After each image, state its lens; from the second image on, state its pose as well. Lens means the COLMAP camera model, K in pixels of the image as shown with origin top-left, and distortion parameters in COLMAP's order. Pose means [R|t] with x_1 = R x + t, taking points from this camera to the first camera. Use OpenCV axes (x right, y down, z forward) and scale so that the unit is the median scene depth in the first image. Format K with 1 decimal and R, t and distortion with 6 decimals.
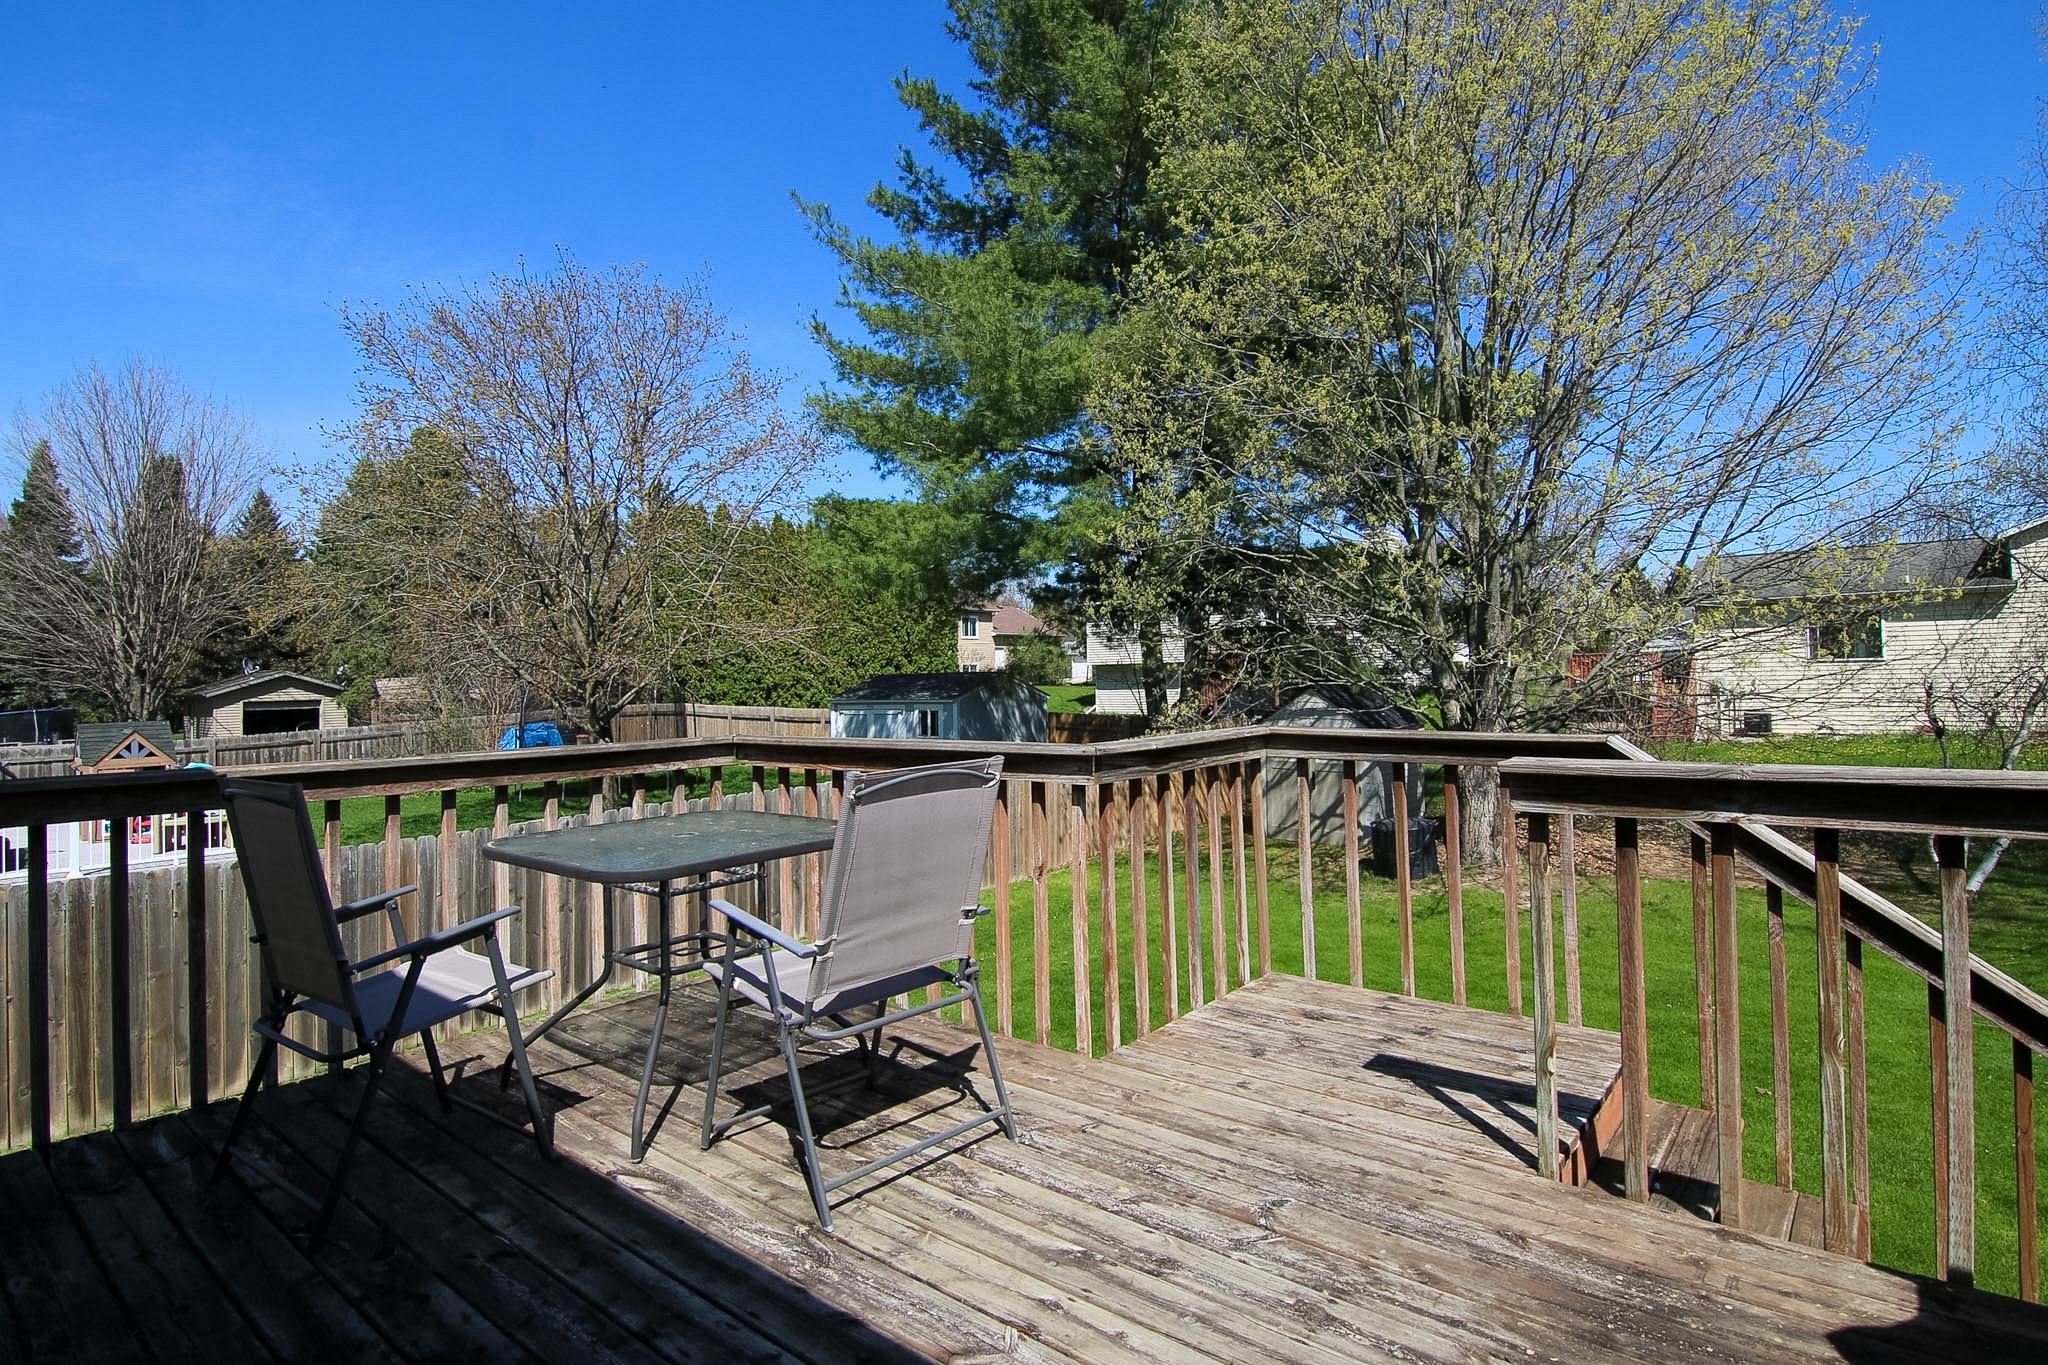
lens RADIAL K [[1046.3, 0, 1063.7], [0, 1046.3, 663.8], [0, 0, 1]] dist [-0.015011, -0.003533]
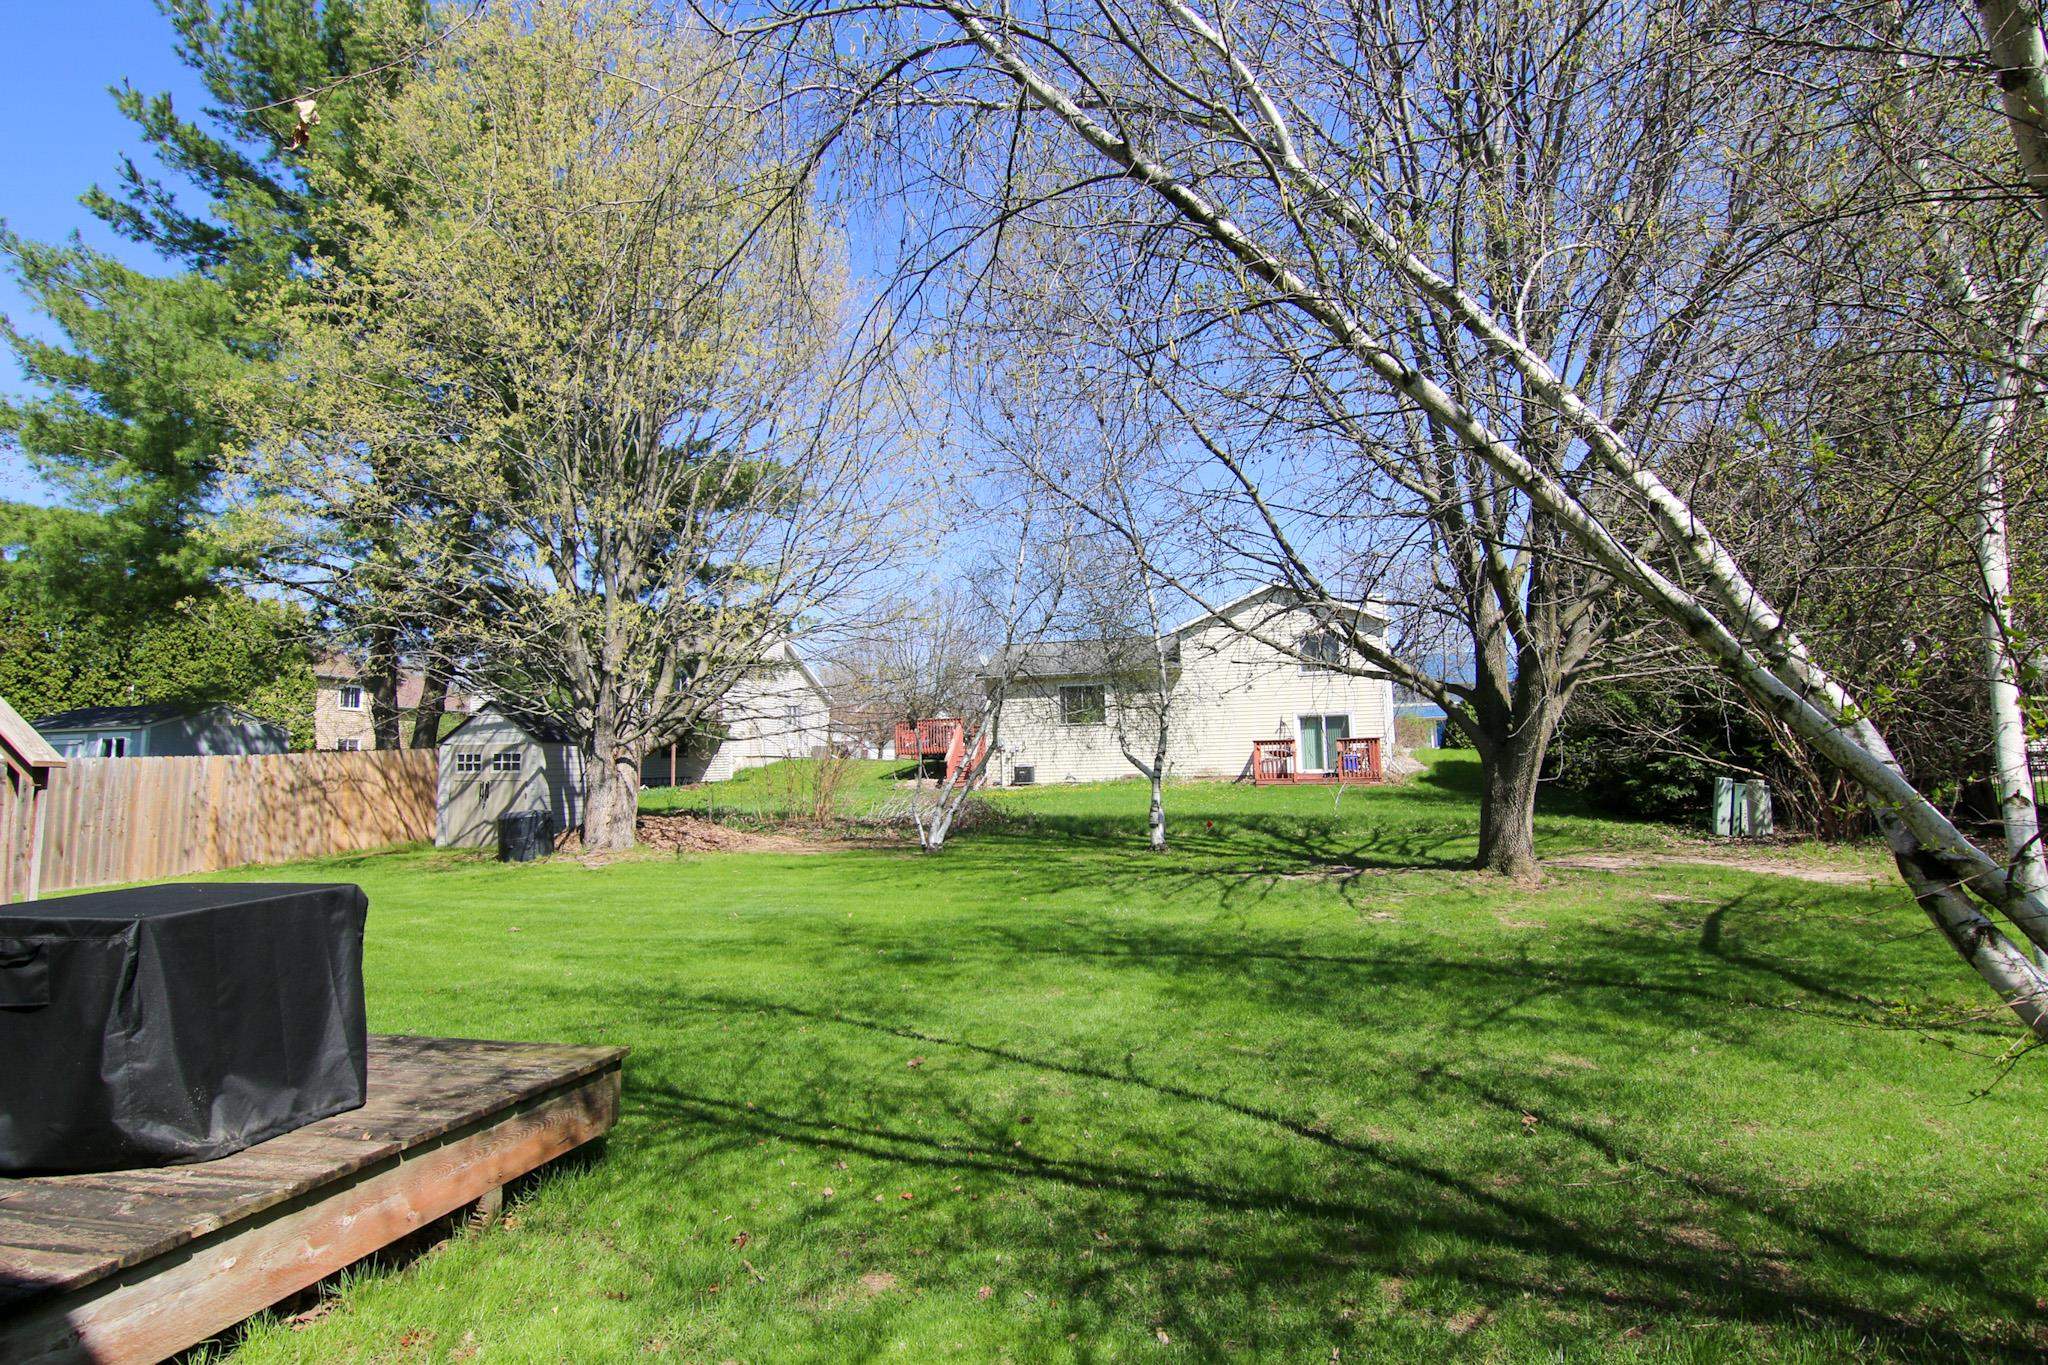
lens RADIAL K [[1046.3, 0, 1028.9], [0, 1046.3, 662.5], [0, 0, 1]] dist [-0.015011, -0.003533]
pose [[0.906960, 0.043015, 0.419016, 0.230451], [-0.003174, 0.995442, -0.095318, 0.064679], [-0.421206, 0.085120, 0.902962, -0.181166]]
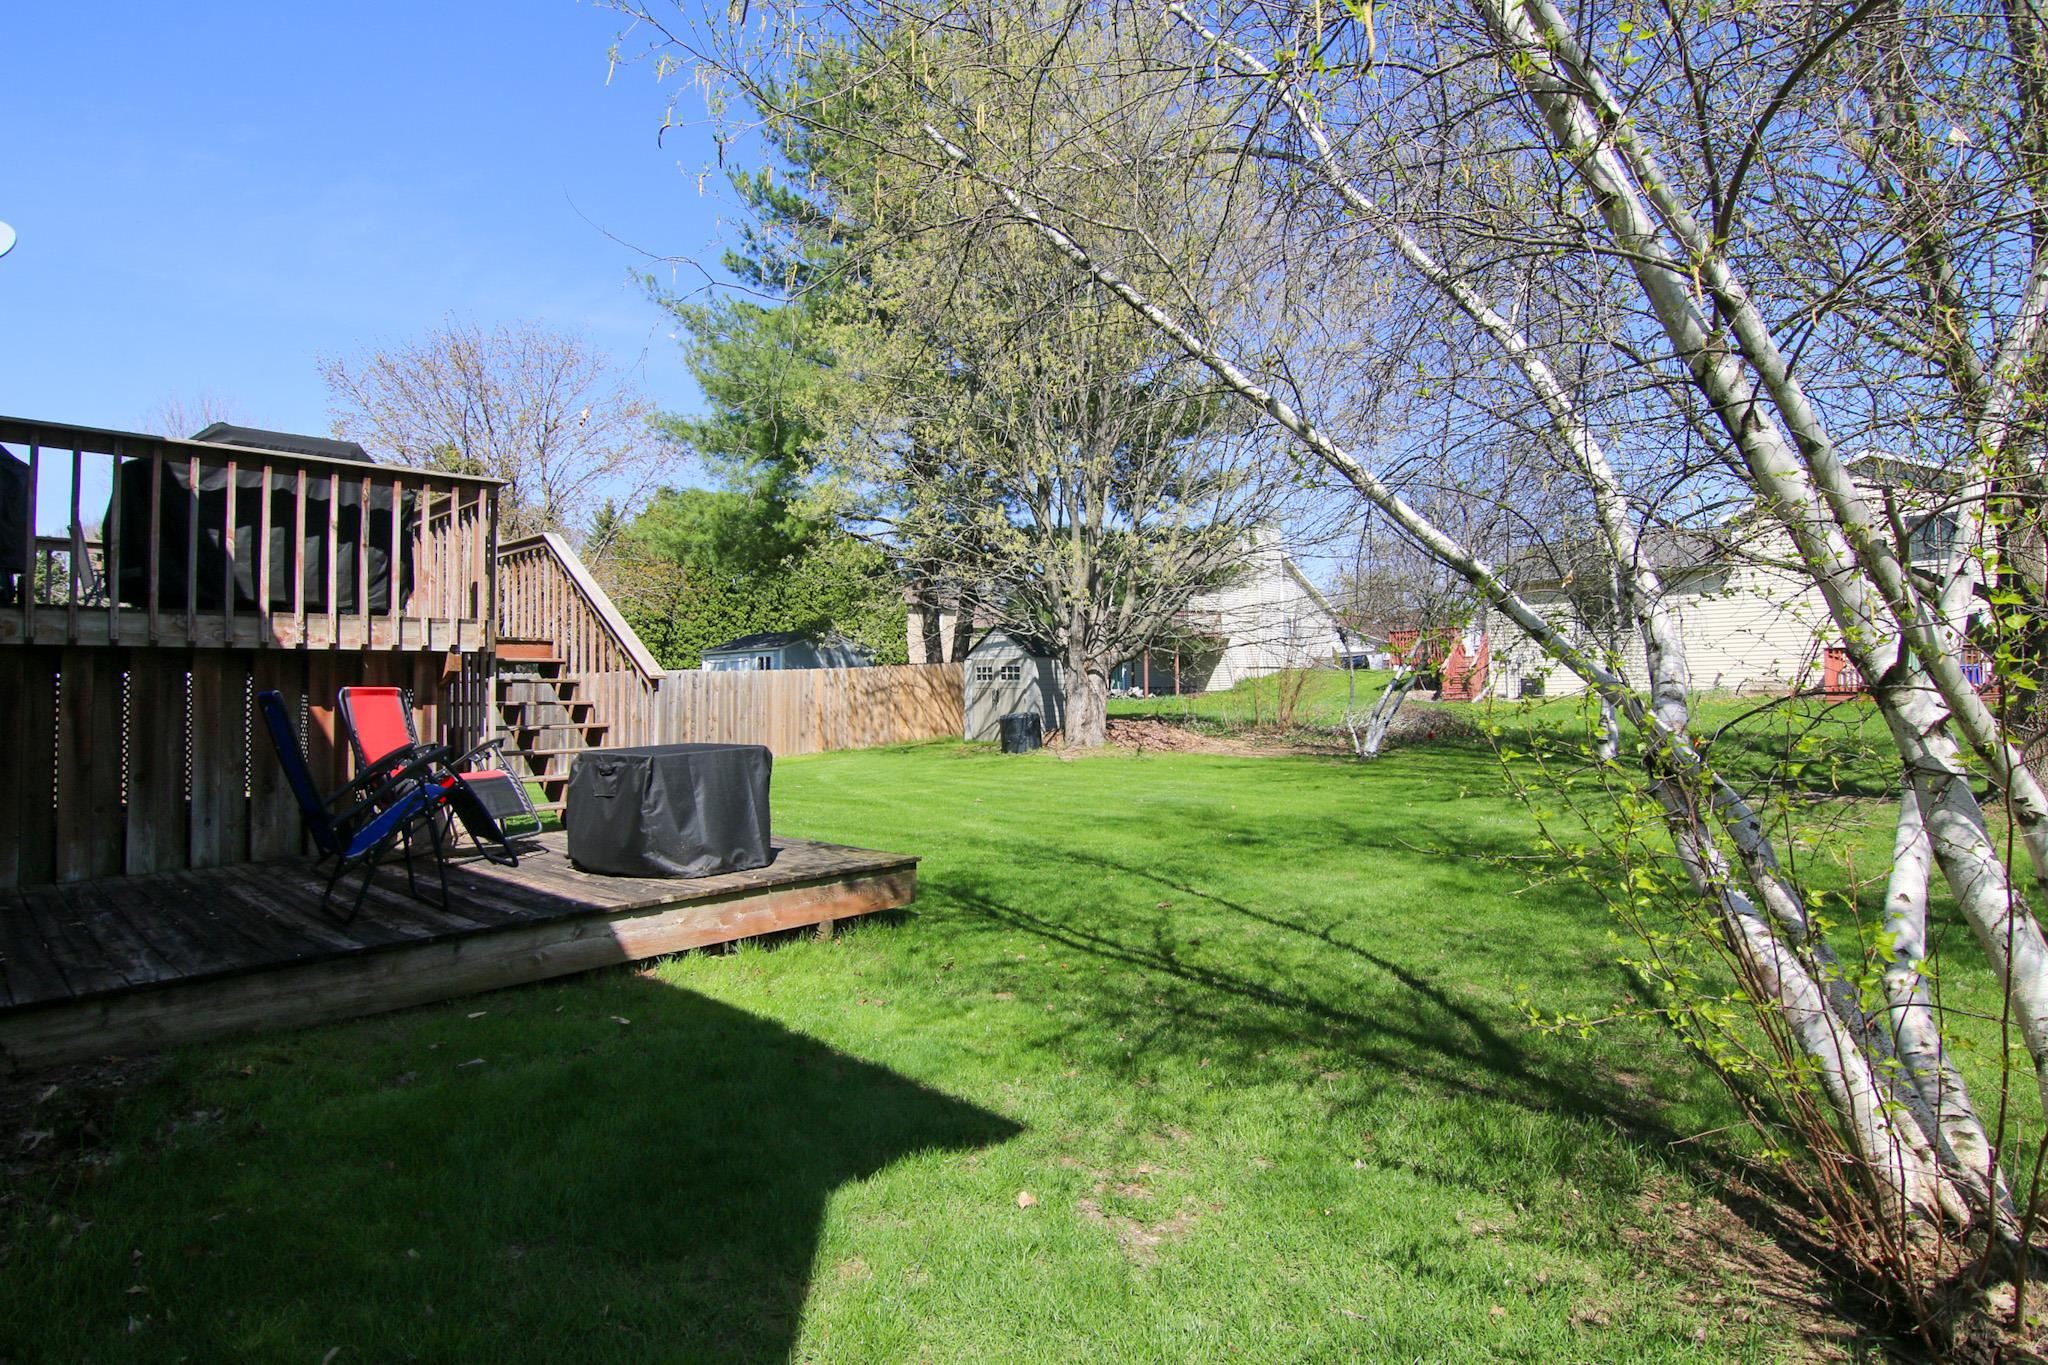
lens RADIAL K [[1046.3, 0, 1028.3], [0, 1046.3, 659.6], [0, 0, 1]] dist [-0.015011, -0.003533]
pose [[0.997501, 0.003881, -0.070542, 0.296042], [-0.004650, 0.999932, -0.010734, 0.063547], [0.070496, 0.011035, 0.997451, -0.266366]]
